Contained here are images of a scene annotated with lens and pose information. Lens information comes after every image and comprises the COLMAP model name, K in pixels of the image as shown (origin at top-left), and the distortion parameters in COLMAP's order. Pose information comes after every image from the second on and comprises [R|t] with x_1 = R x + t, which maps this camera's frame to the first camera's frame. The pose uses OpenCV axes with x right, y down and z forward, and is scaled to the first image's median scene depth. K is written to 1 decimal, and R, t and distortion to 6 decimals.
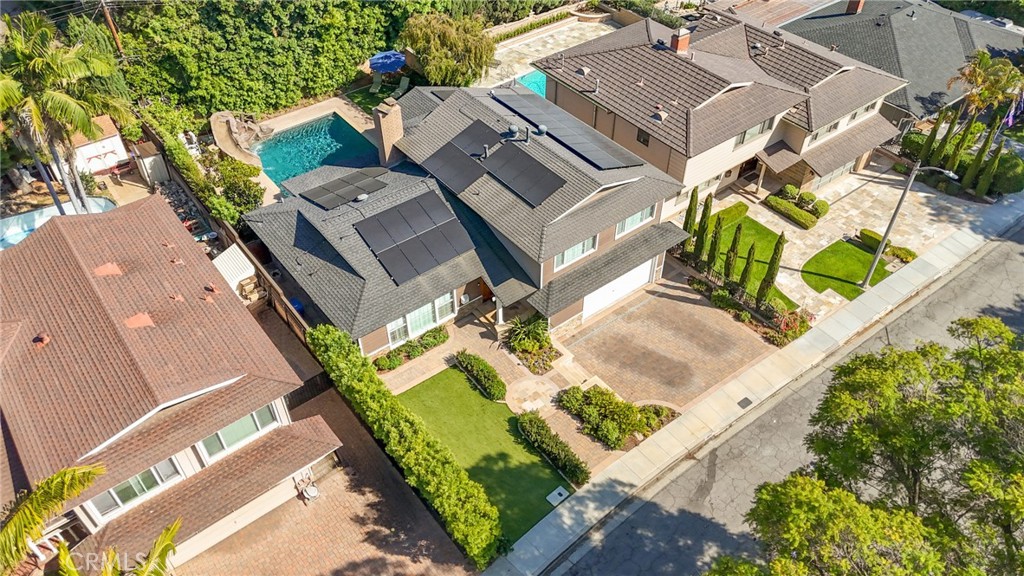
lens RADIAL K [[758.5, 0, 516.7], [0, 758.5, 292.3], [0, 0, 1]] dist [0.052166, -0.005152]
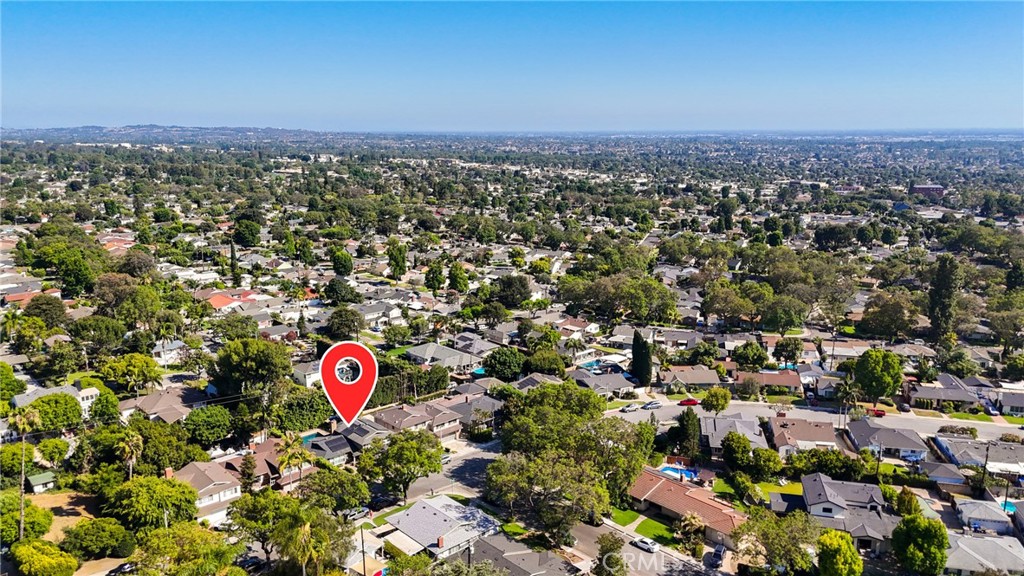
lens RADIAL K [[757.1, 0, 513.5], [0, 757.1, 285.9], [0, 0, 1]] dist [0.052053, -0.035975]
pose [[0.996933, -0.025081, 0.074138, 0.631902], [0.060736, 0.845362, -0.530730, 1.664596], [-0.049362, 0.533605, 0.844292, -3.560952]]
